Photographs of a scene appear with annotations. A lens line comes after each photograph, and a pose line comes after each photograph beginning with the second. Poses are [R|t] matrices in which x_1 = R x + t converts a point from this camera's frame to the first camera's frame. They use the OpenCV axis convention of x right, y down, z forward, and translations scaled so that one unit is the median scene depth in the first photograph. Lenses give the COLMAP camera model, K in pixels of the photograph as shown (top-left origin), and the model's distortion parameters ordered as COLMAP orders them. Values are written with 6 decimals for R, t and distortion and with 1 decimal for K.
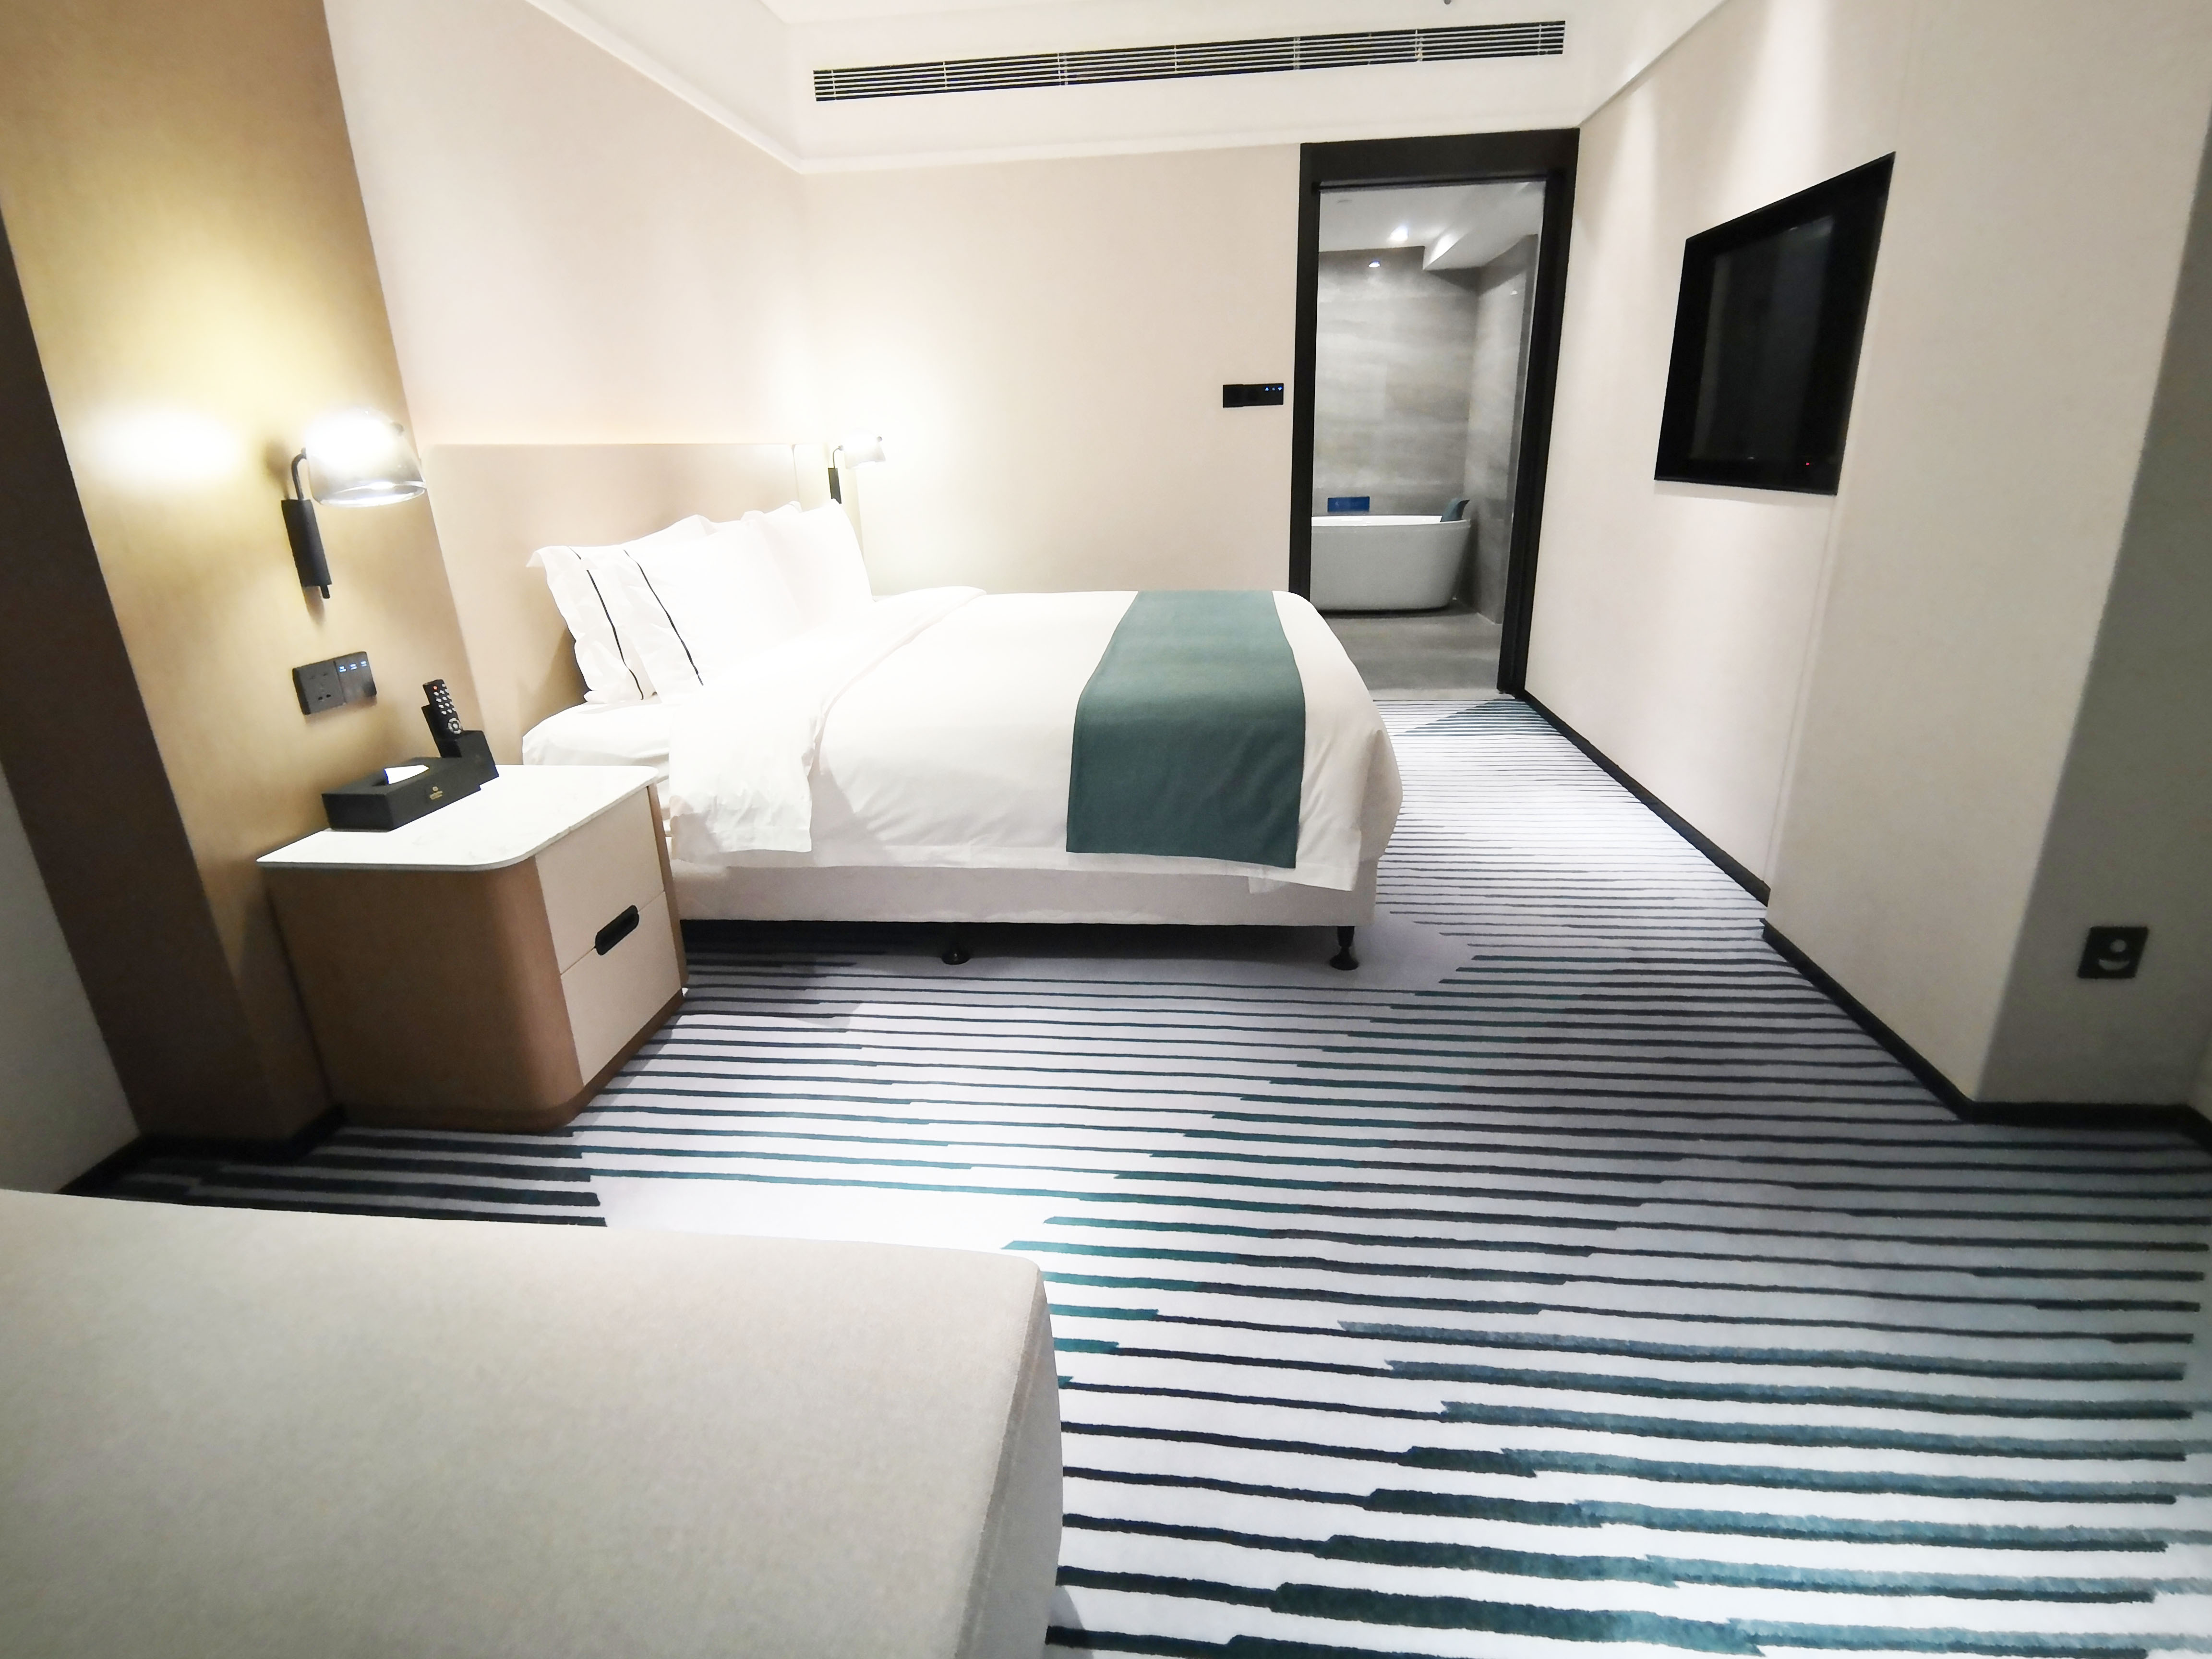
lens RADIAL K [[1089.3, 0, 1102.0], [0, 1089.3, 830.0], [0, 0, 1]] dist [0.003662, -0.003074]
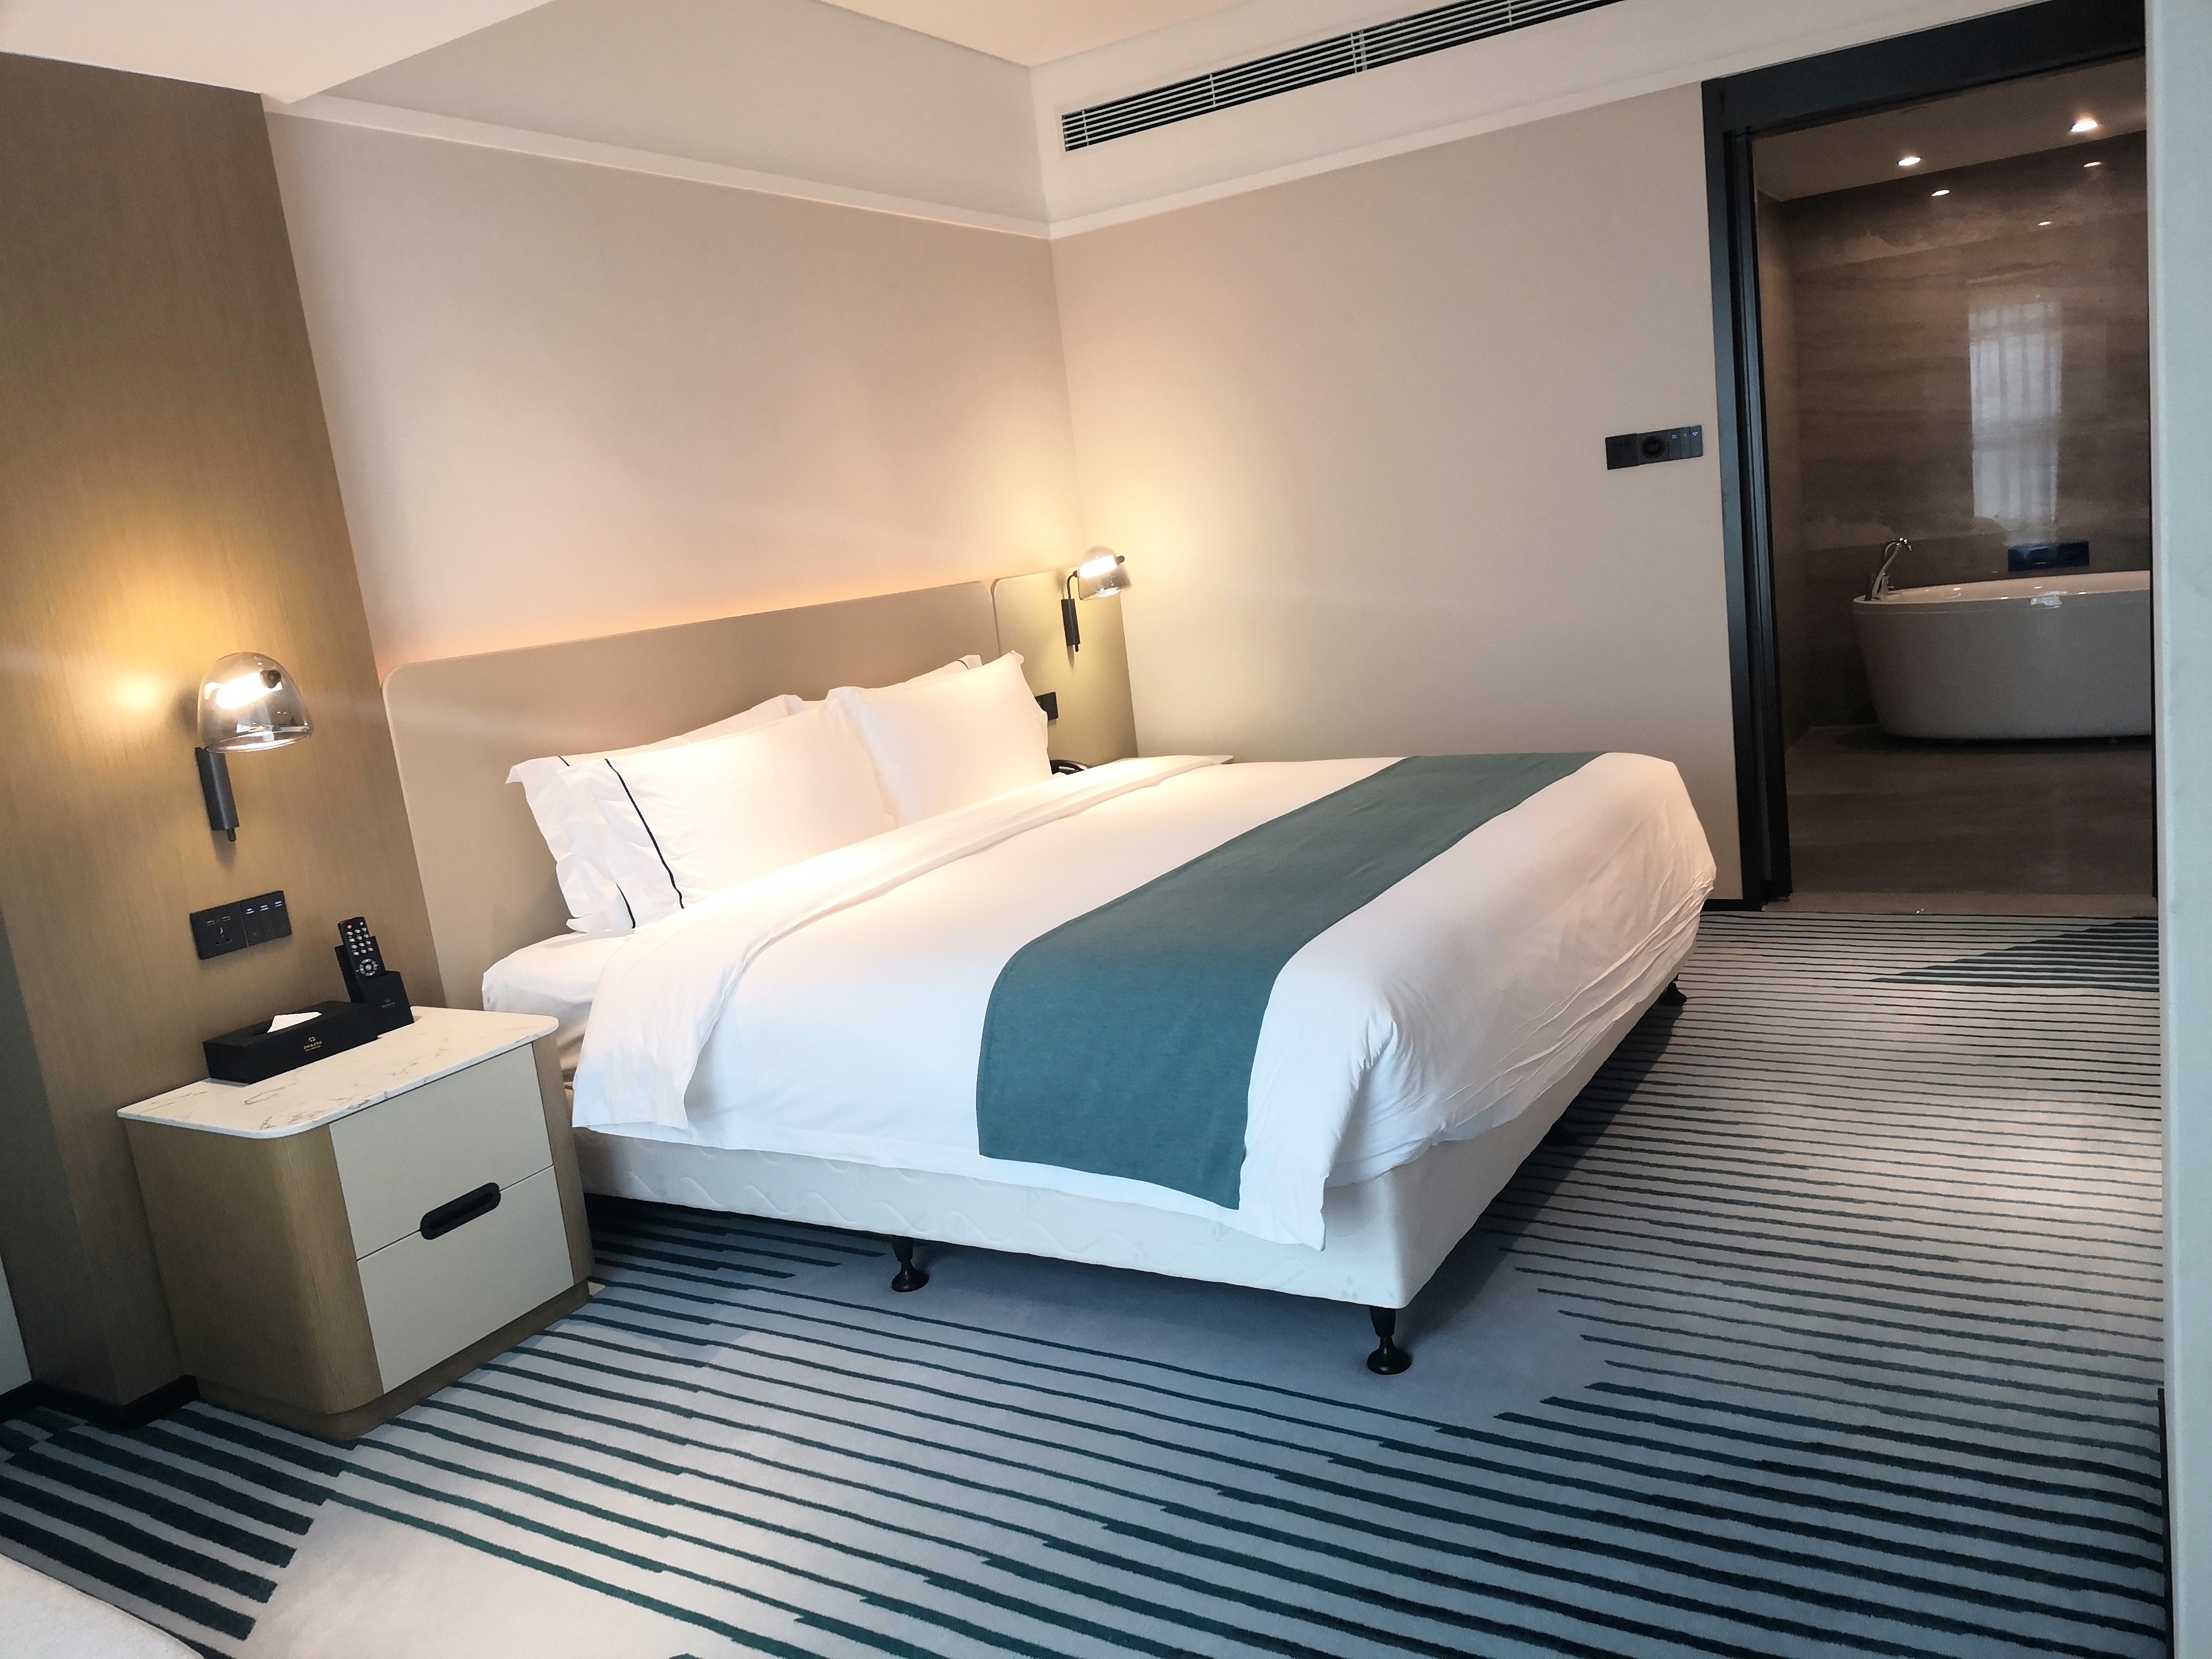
lens RADIAL K [[1658.9, 0, 1103.6], [0, 1658.9, 819.0], [0, 0, 1]] dist [0.037458, -0.021974]
pose [[0.899819, -0.005569, -0.436228, 0.560092], [-0.053806, 0.990868, -0.123636, -0.075496], [0.432933, 0.134721, 0.891302, -0.006141]]
